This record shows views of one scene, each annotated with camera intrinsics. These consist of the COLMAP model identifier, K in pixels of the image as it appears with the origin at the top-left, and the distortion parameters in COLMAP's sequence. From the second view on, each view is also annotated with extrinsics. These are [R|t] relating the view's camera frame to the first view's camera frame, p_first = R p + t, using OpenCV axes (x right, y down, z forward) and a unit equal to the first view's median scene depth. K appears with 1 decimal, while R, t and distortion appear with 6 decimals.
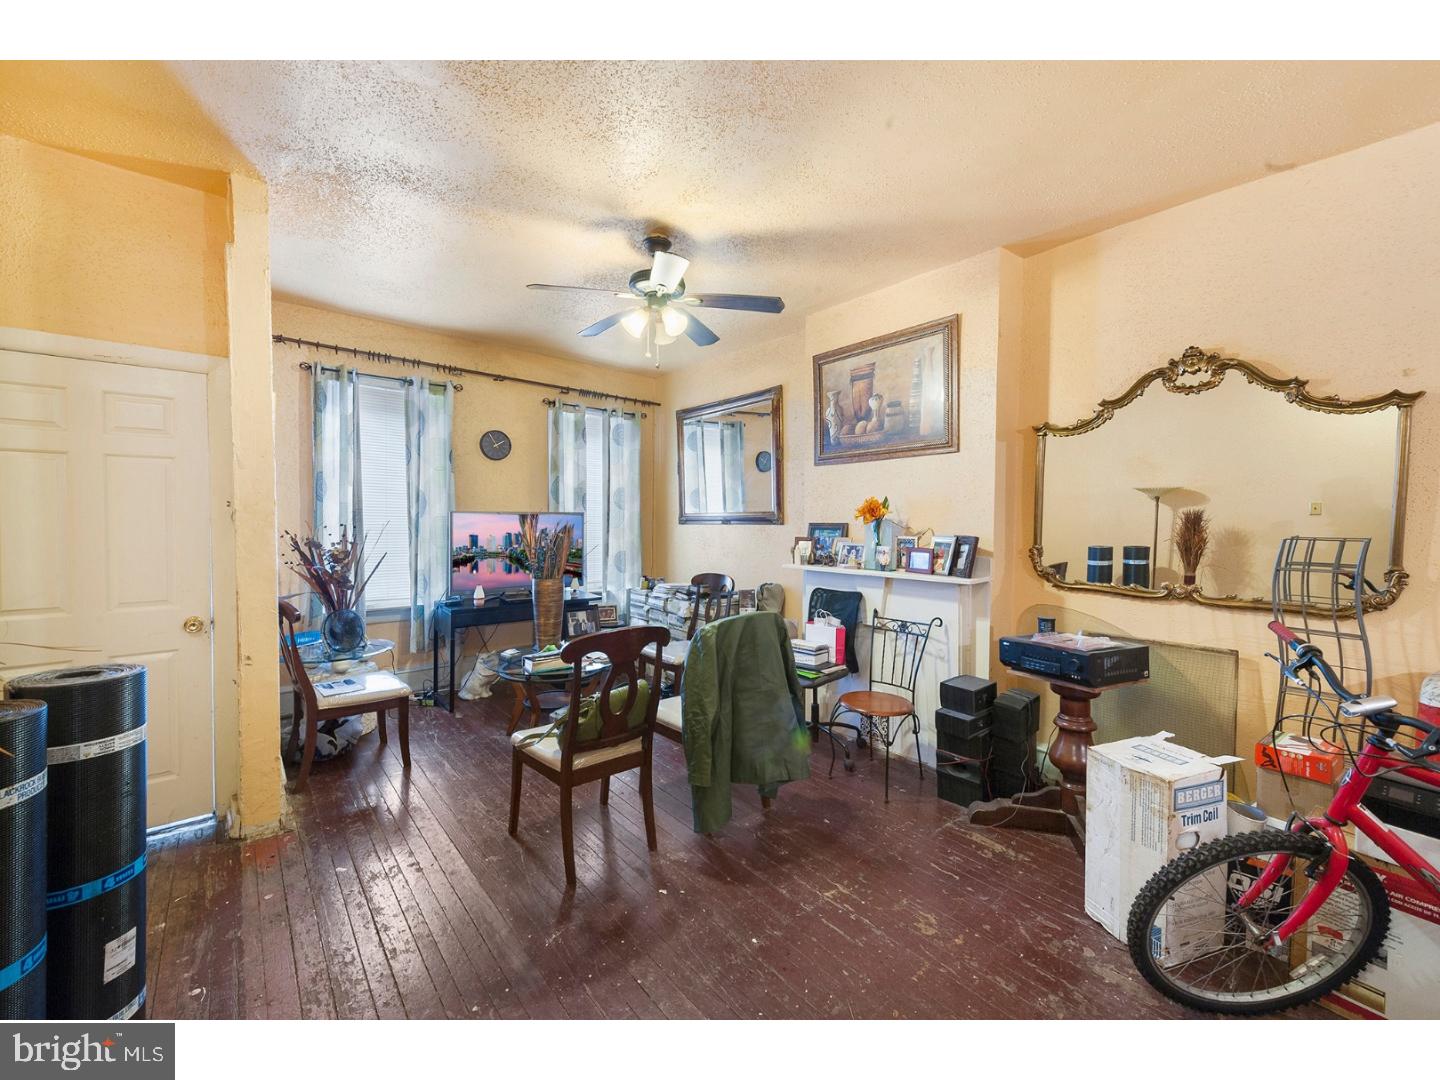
lens RADIAL K [[577.8, 0, 719.6], [0, 577.8, 530.6], [0, 0, 1]] dist [0.011046, -0.002616]
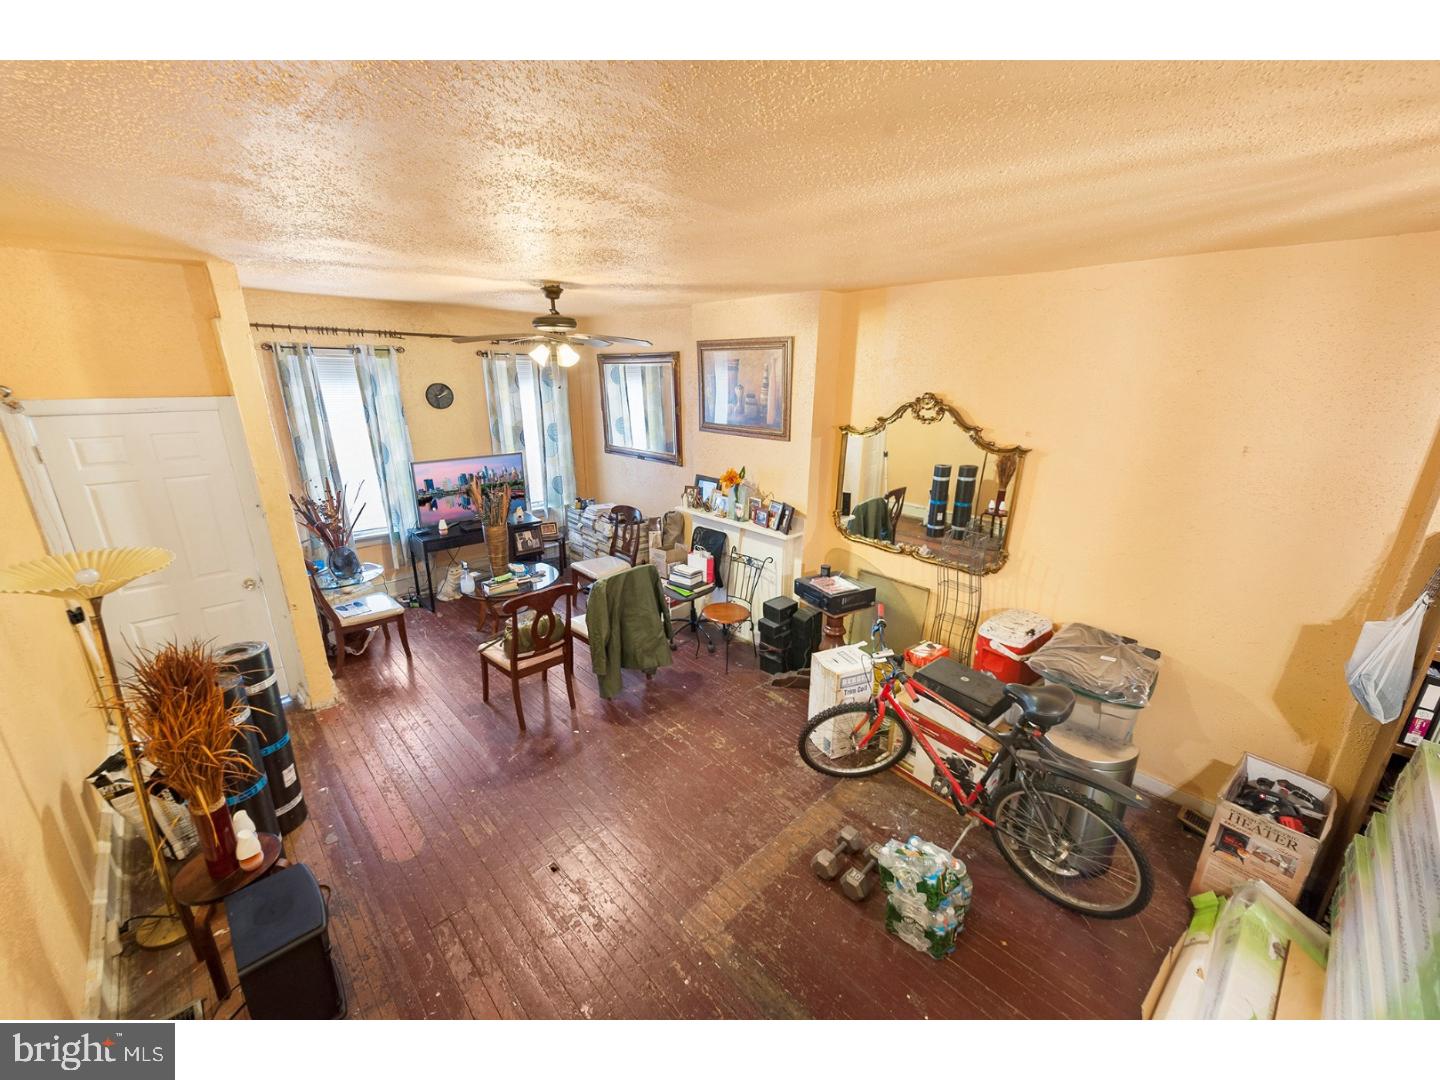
lens RADIAL K [[577.8, 0, 728.1], [0, 577.8, 540.7], [0, 0, 1]] dist [0.011046, -0.002616]
pose [[0.997683, -0.011629, 0.067028, 0.178152], [-0.007883, 0.958883, 0.283692, -0.309680], [-0.067571, -0.283563, 0.956570, -0.388286]]
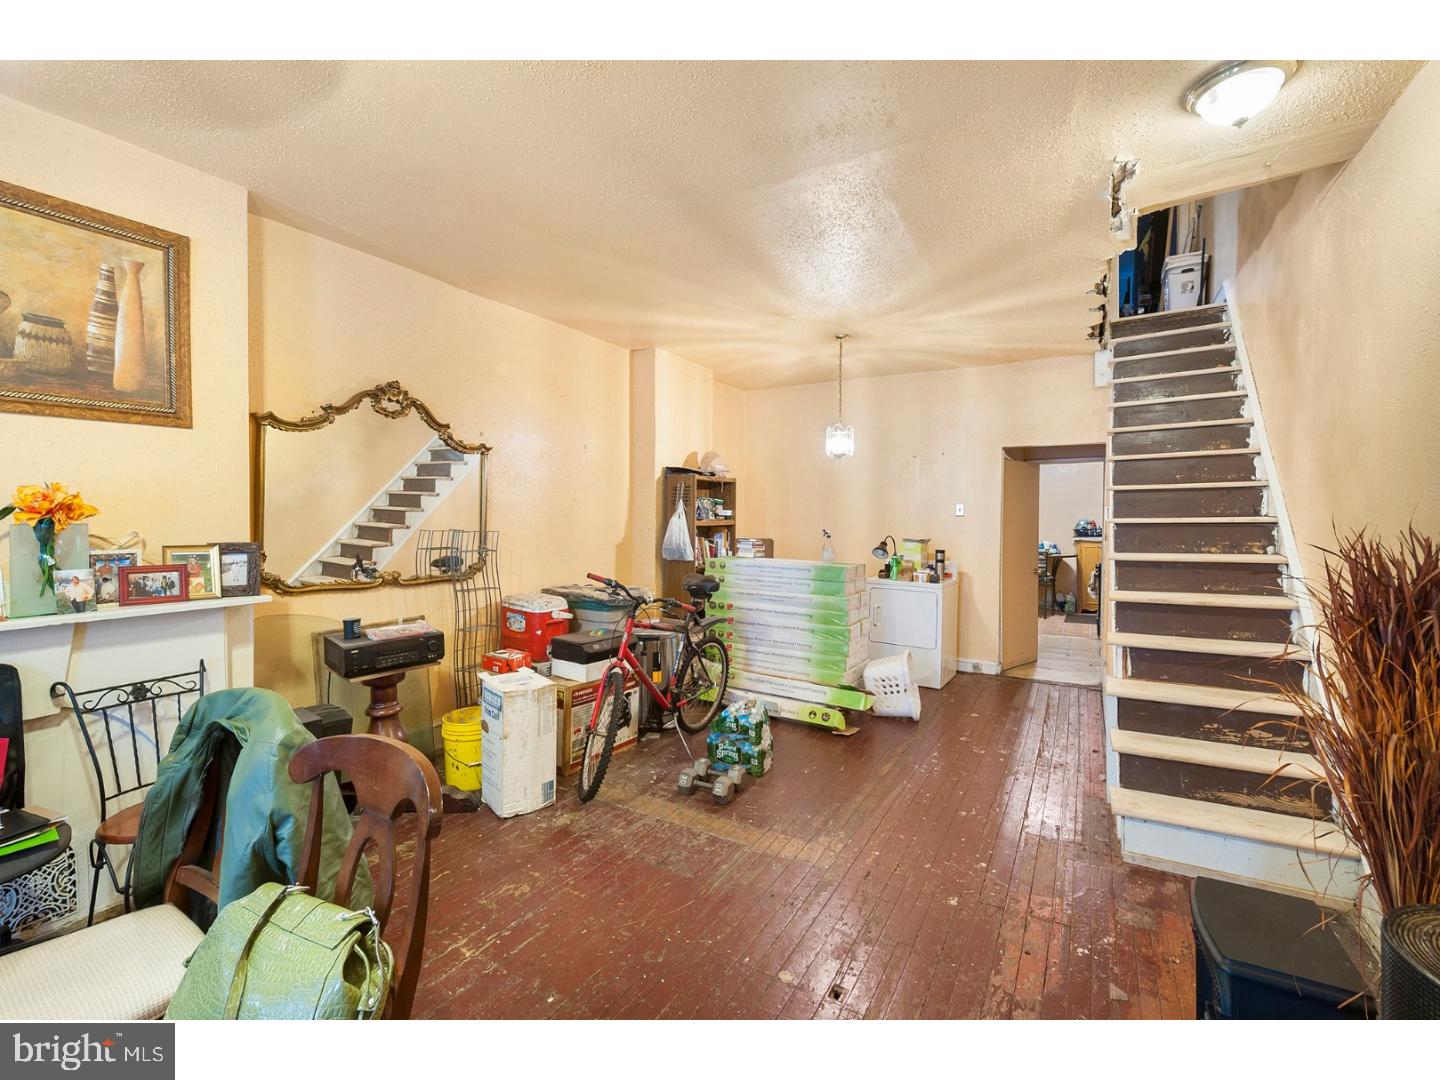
lens RADIAL K [[590.0, 0, 726.3], [0, 590.0, 541.6], [0, 0, 1]] dist [-0.002914, -0.000732]
pose [[-0.319908, -0.046172, 0.946323, -0.525038], [0.013525, 0.998487, 0.053290, -0.026212], [-0.947352, 0.029847, -0.318799, 0.624677]]
